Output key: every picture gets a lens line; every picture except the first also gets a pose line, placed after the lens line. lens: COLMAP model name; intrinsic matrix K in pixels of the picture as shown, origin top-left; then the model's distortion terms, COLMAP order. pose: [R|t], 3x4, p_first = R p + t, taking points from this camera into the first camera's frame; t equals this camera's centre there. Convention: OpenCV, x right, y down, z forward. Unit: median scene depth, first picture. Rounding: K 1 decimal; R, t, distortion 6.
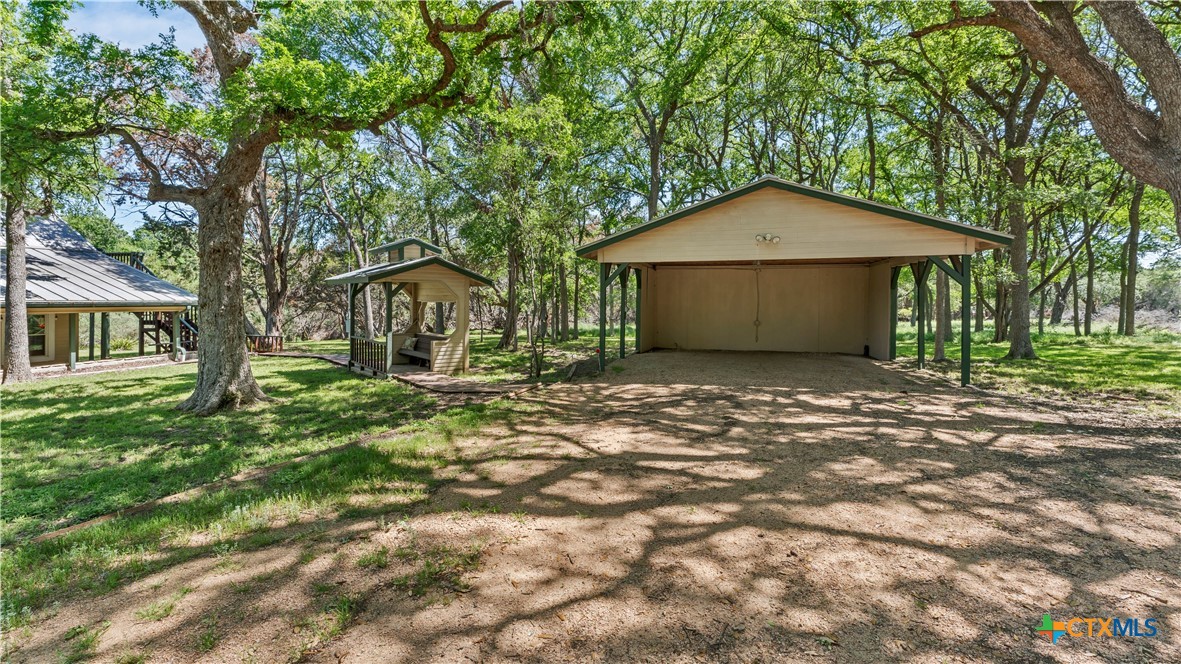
lens RADIAL K [[457.2, 0, 592.6], [0, 457.2, 310.0], [0, 0, 1]] dist [0.001899, 0.000058]
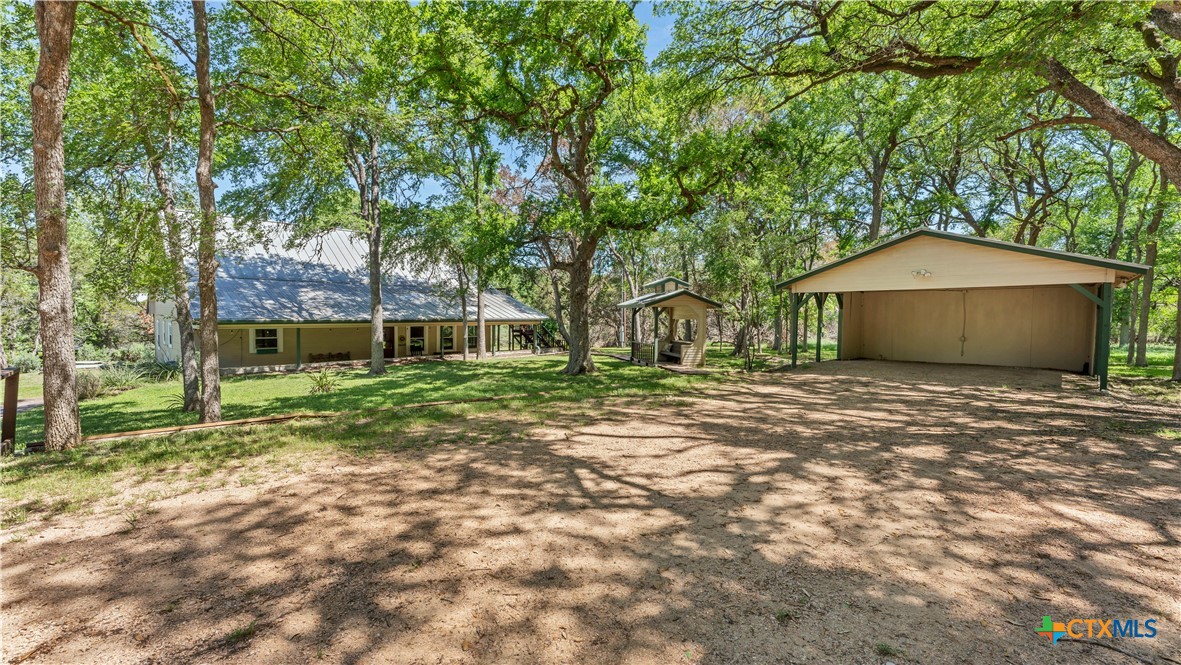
lens RADIAL K [[491.8, 0, 590.5], [0, 491.8, 332.5], [0, 0, 1]] dist [0.000783, 0.000026]
pose [[0.865939, 0.016083, -0.499891, 0.180273], [-0.008992, 0.999822, 0.016592, 0.001322], [0.500069, -0.009872, 0.865929, -0.506841]]
